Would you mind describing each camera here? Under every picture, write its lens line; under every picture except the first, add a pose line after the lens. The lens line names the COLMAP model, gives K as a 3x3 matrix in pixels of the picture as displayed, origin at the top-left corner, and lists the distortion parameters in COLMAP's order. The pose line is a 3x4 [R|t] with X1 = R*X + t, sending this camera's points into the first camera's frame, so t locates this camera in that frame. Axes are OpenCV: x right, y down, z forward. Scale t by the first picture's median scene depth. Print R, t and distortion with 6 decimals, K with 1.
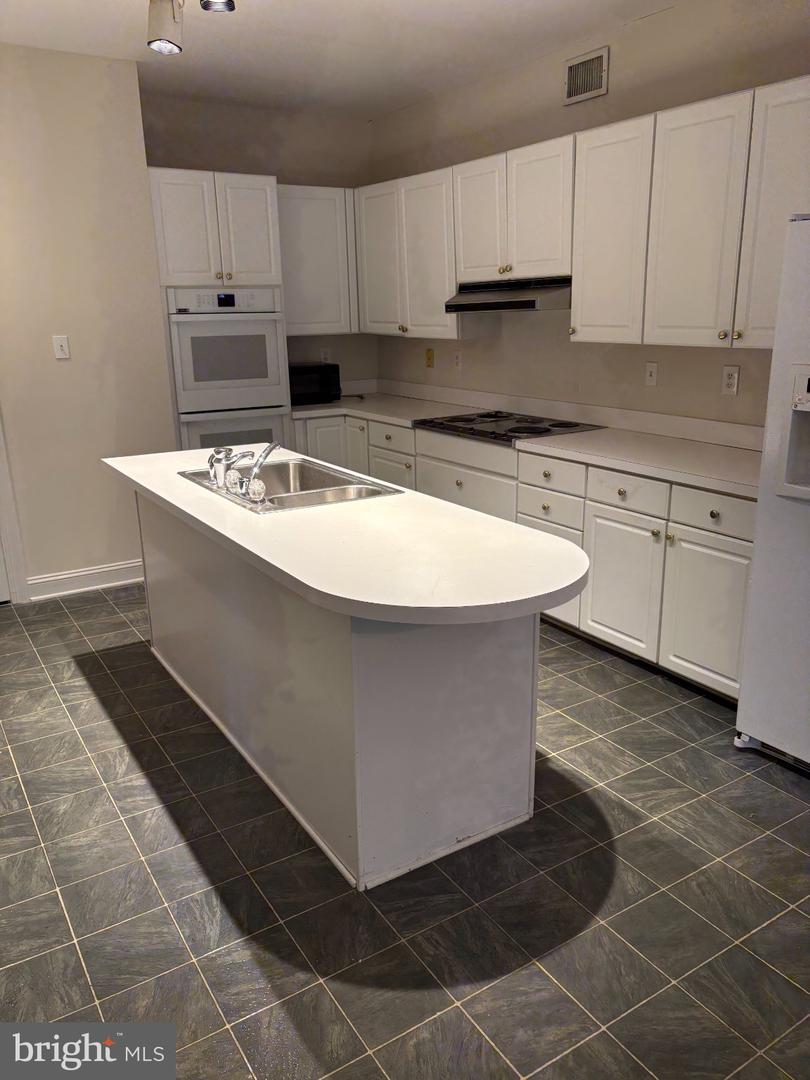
lens RADIAL K [[827.6, 0, 411.8], [0, 827.6, 543.2], [0, 0, 1]] dist [0.015851, -0.029817]
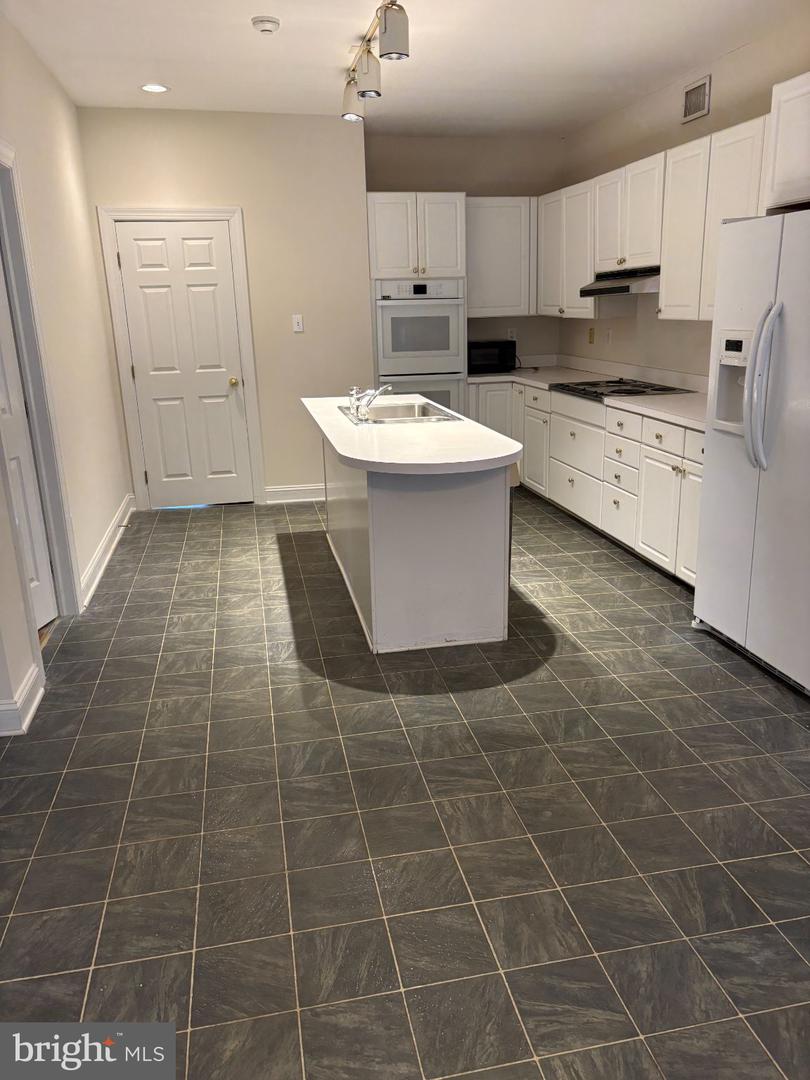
lens RADIAL K [[827.6, 0, 407.5], [0, 827.6, 538.1], [0, 0, 1]] dist [0.015851, -0.029817]
pose [[0.931802, 0.093171, -0.350804, 0.337679], [-0.091546, 0.995574, 0.021254, 0.096508], [0.351232, 0.012311, 0.936208, -0.303552]]
